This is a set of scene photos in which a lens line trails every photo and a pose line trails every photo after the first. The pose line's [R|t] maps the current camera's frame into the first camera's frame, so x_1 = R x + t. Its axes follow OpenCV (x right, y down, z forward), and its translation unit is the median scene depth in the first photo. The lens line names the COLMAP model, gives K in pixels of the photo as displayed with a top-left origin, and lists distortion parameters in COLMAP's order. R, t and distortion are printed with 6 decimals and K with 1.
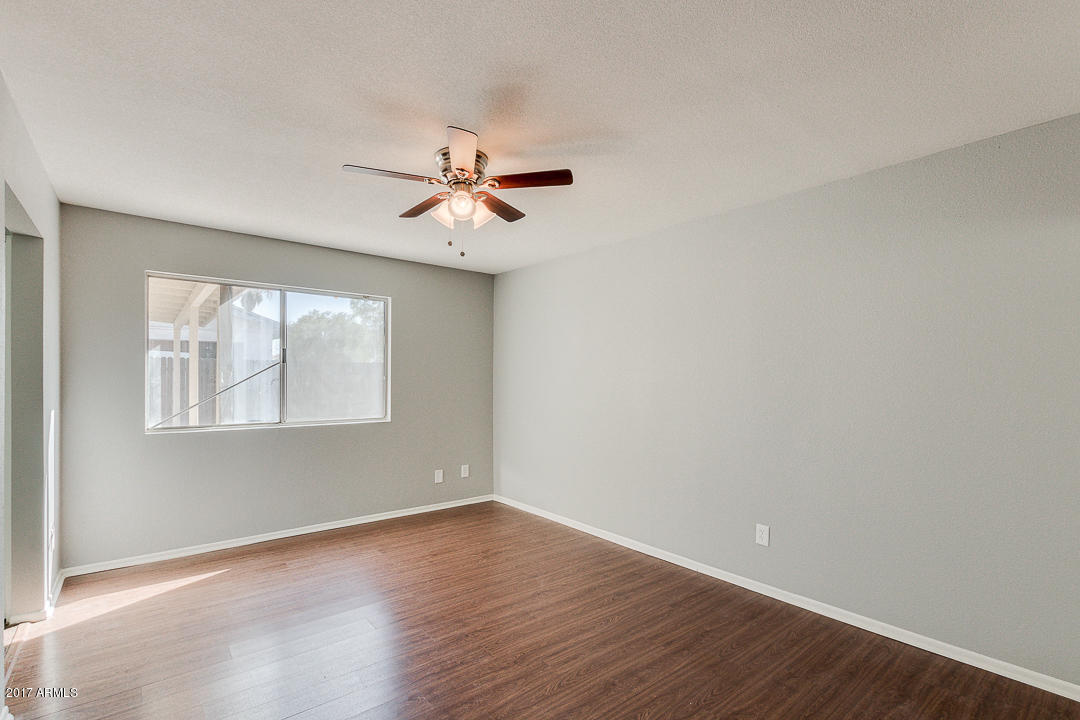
lens RADIAL K [[492.1, 0, 539.0], [0, 492.1, 377.8], [0, 0, 1]] dist [0.000289, 0.000079]
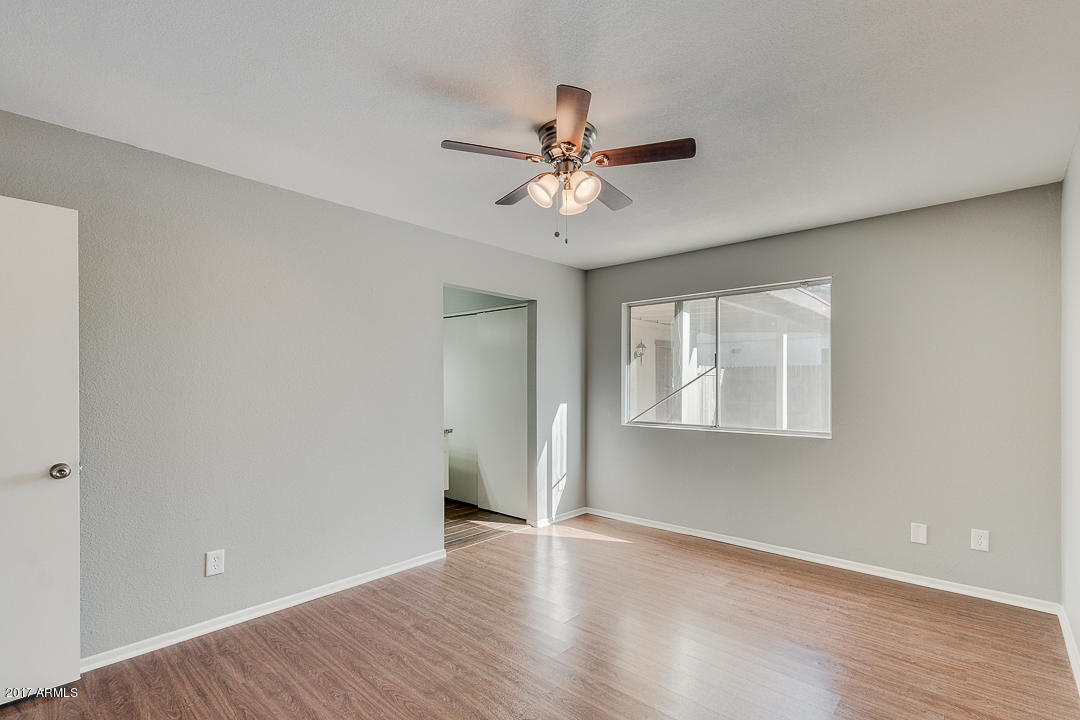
lens RADIAL K [[498.0, 0, 543.3], [0, 498.0, 386.2], [0, 0, 1]] dist [0.000313, -0.000264]
pose [[0.160149, 0.003396, -0.987087, 0.525354], [0.004363, 0.999982, 0.004149, 0.003803], [0.987083, -0.004971, 0.160131, 0.593902]]
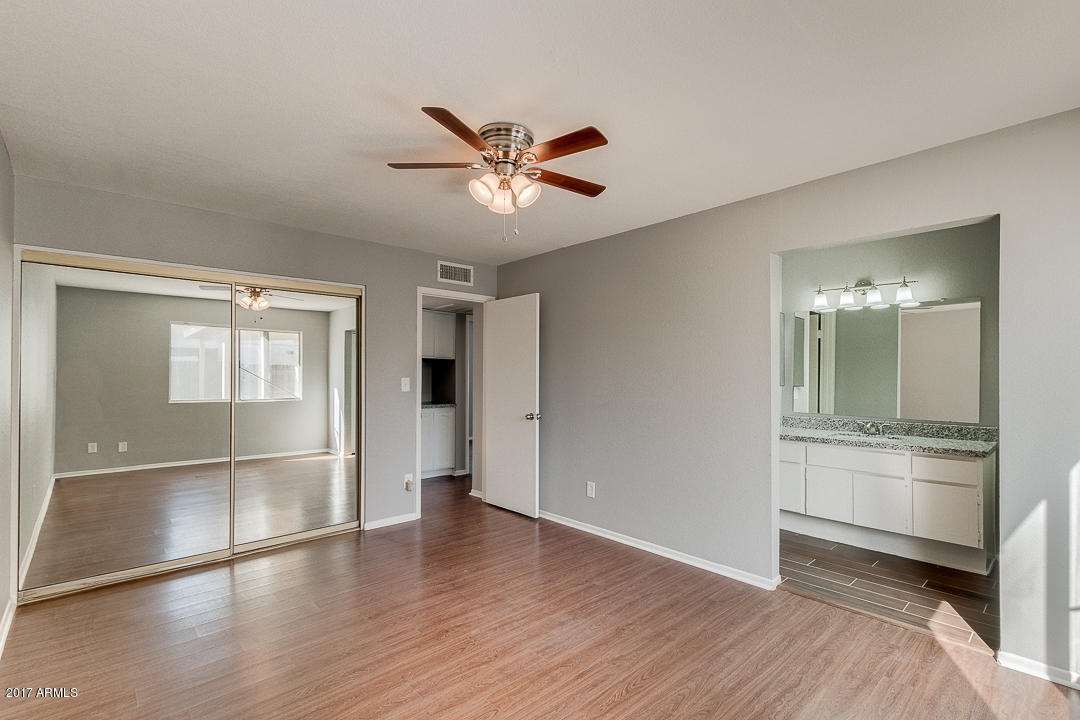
lens RADIAL K [[489.0, 0, 552.2], [0, 489.0, 371.3], [0, 0, 1]] dist [-0.000727, -0.000215]
pose [[-0.996549, -0.006939, -0.082719, -0.124994], [-0.006112, 0.999929, -0.010244, 0.001985], [0.082784, -0.009703, -0.996520, 1.402248]]
